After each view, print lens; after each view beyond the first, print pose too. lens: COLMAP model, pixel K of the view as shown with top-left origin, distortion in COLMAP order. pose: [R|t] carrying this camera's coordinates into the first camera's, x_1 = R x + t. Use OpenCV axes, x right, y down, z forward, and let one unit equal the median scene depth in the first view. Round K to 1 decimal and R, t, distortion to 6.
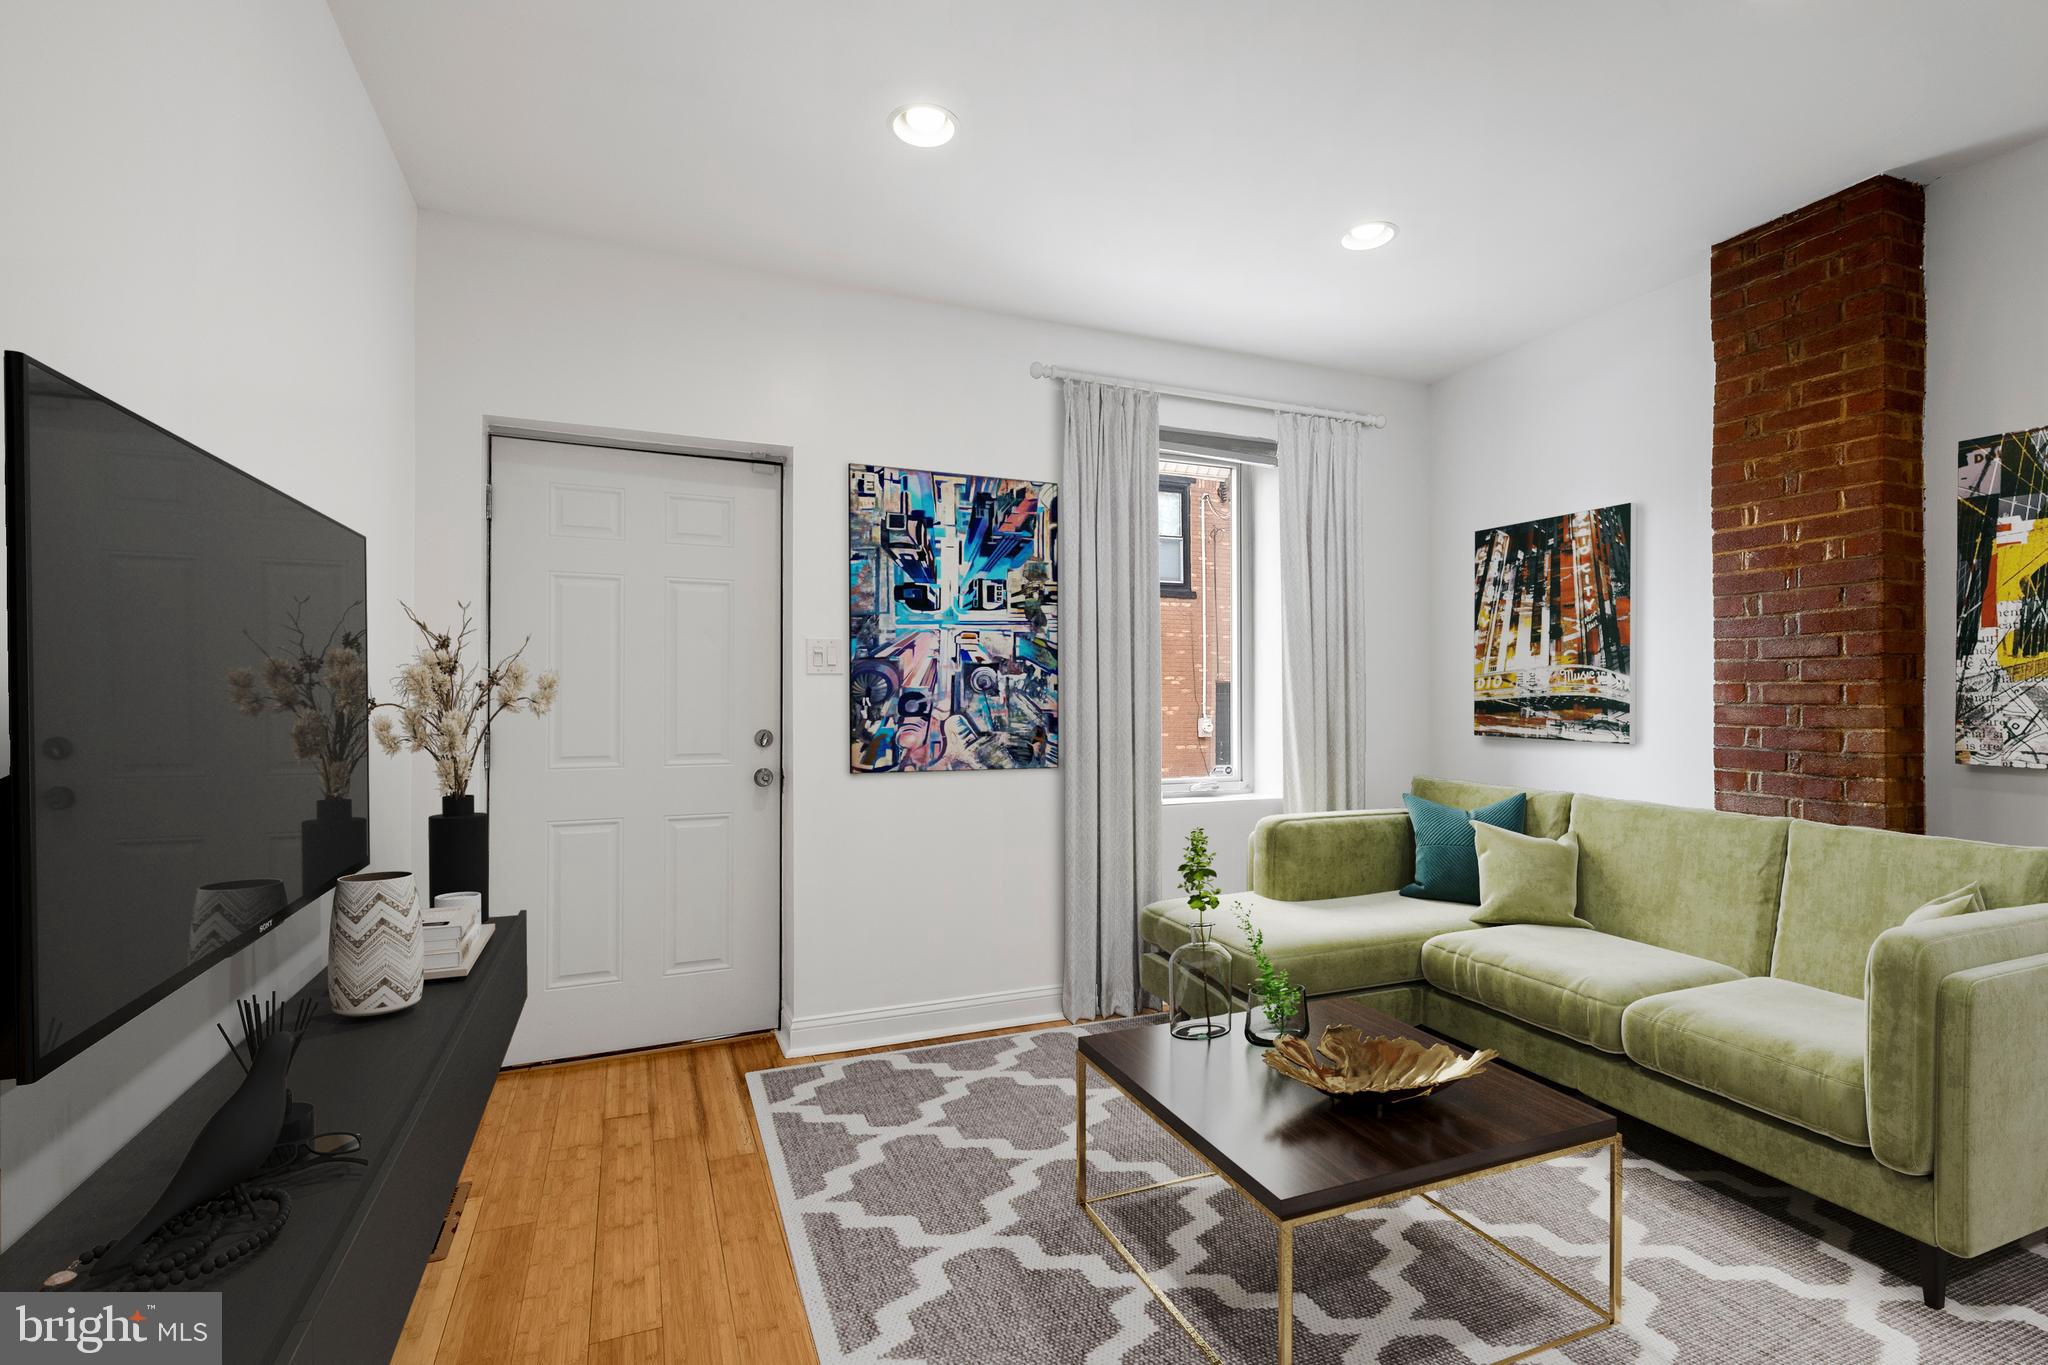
lens RADIAL K [[912.2, 0, 1019.7], [0, 912.2, 697.8], [0, 0, 1]] dist [-0.000109, -0.000385]
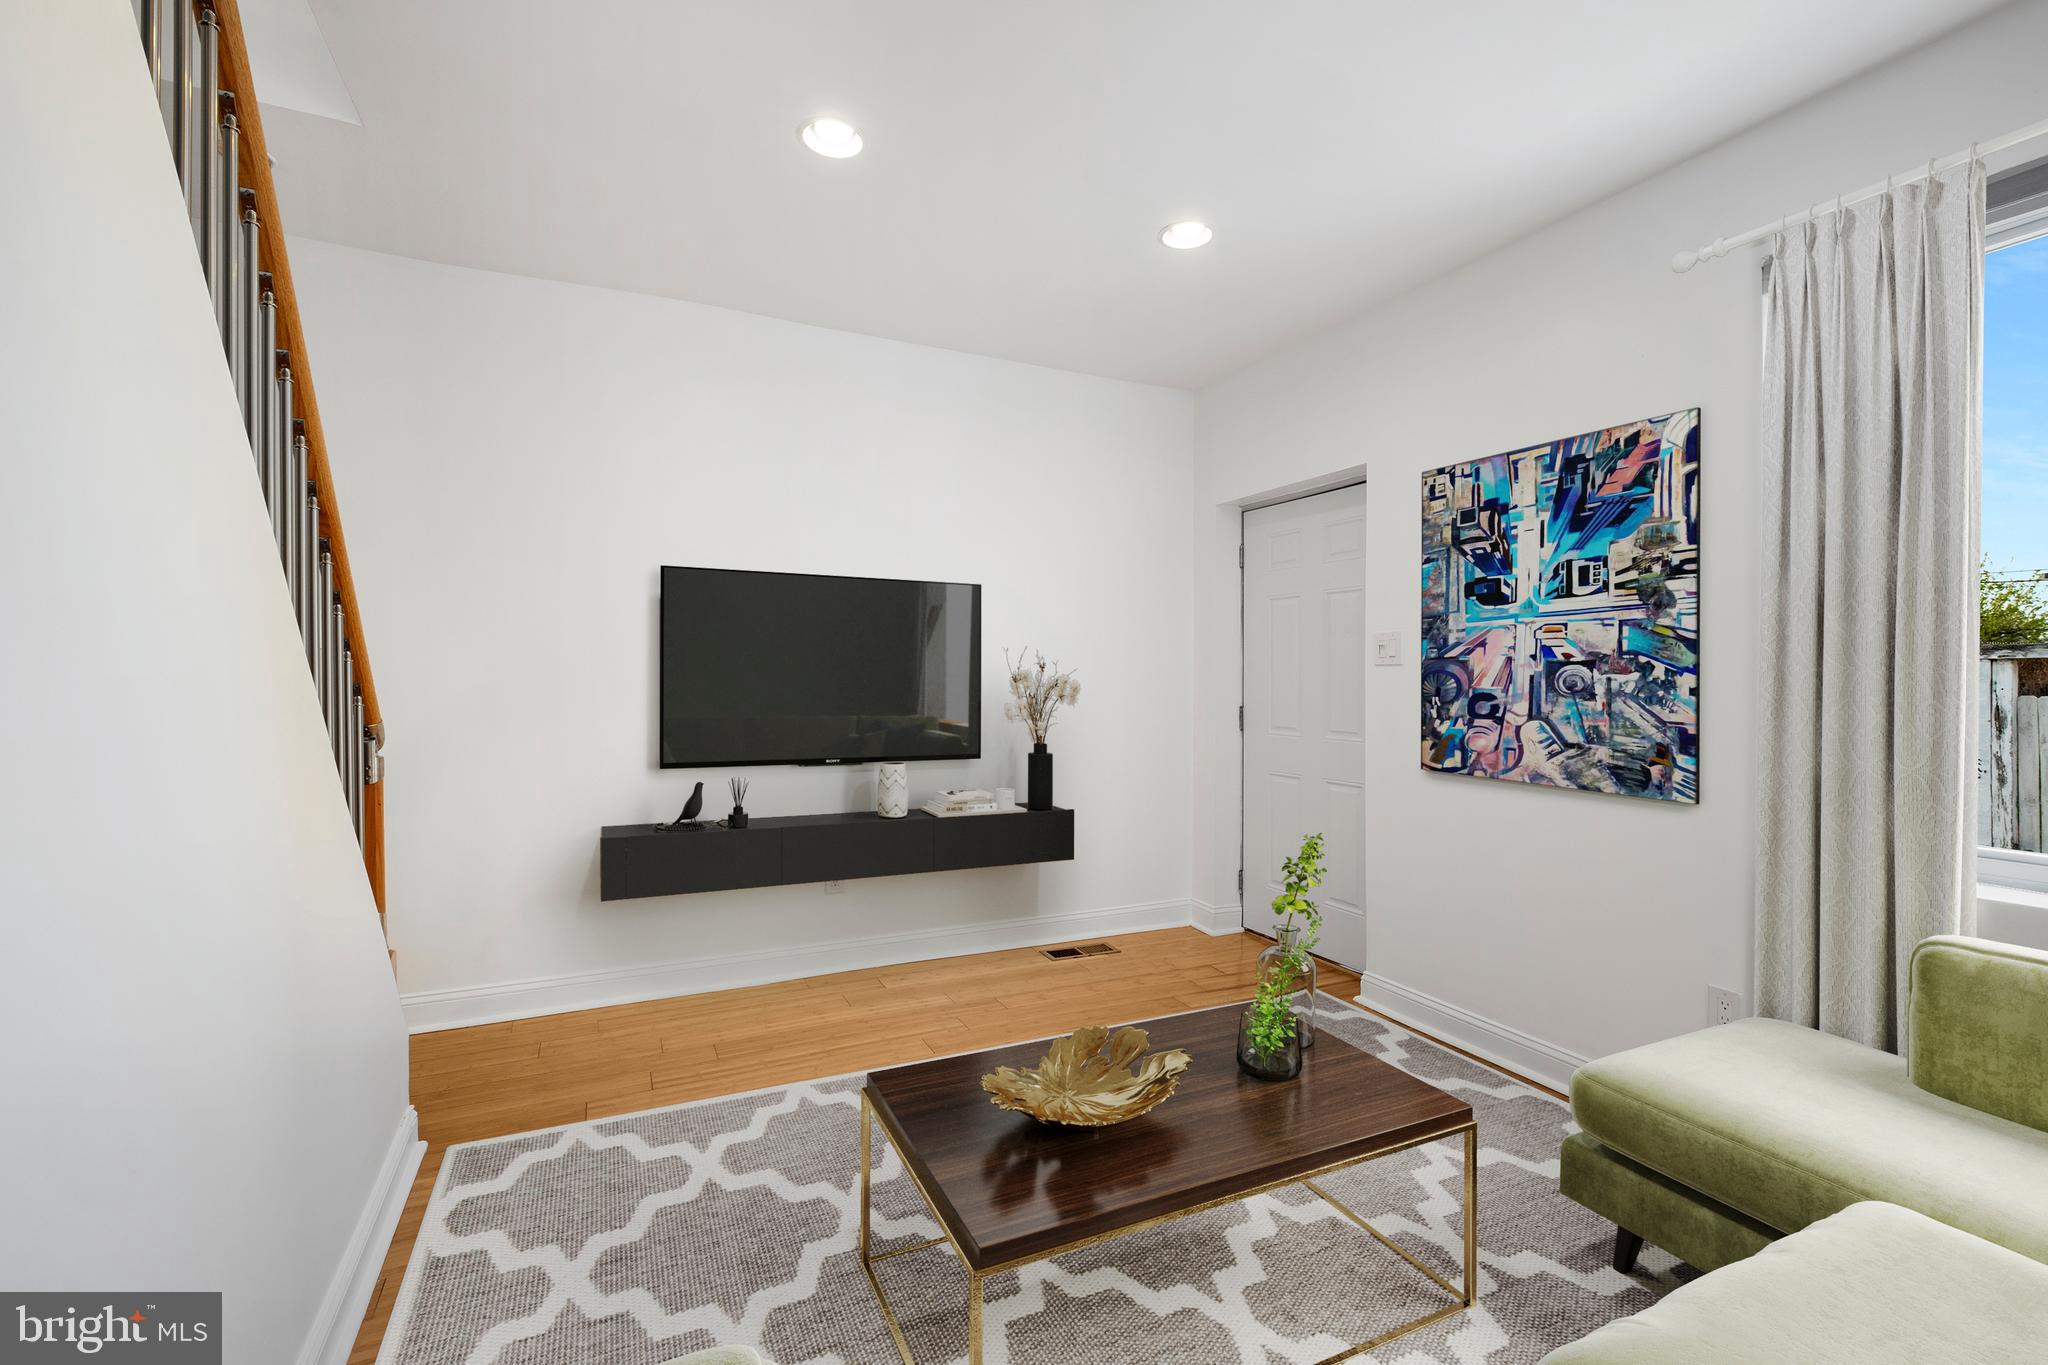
lens RADIAL K [[912.8, 0, 1015.2], [0, 912.8, 674.6], [0, 0, 1]] dist [-0.003352, -0.001262]
pose [[0.015315, 0.005635, -0.999867, 0.792828], [-0.013960, 0.999888, 0.005422, -0.022886], [0.999785, 0.013876, 0.015392, 0.484898]]
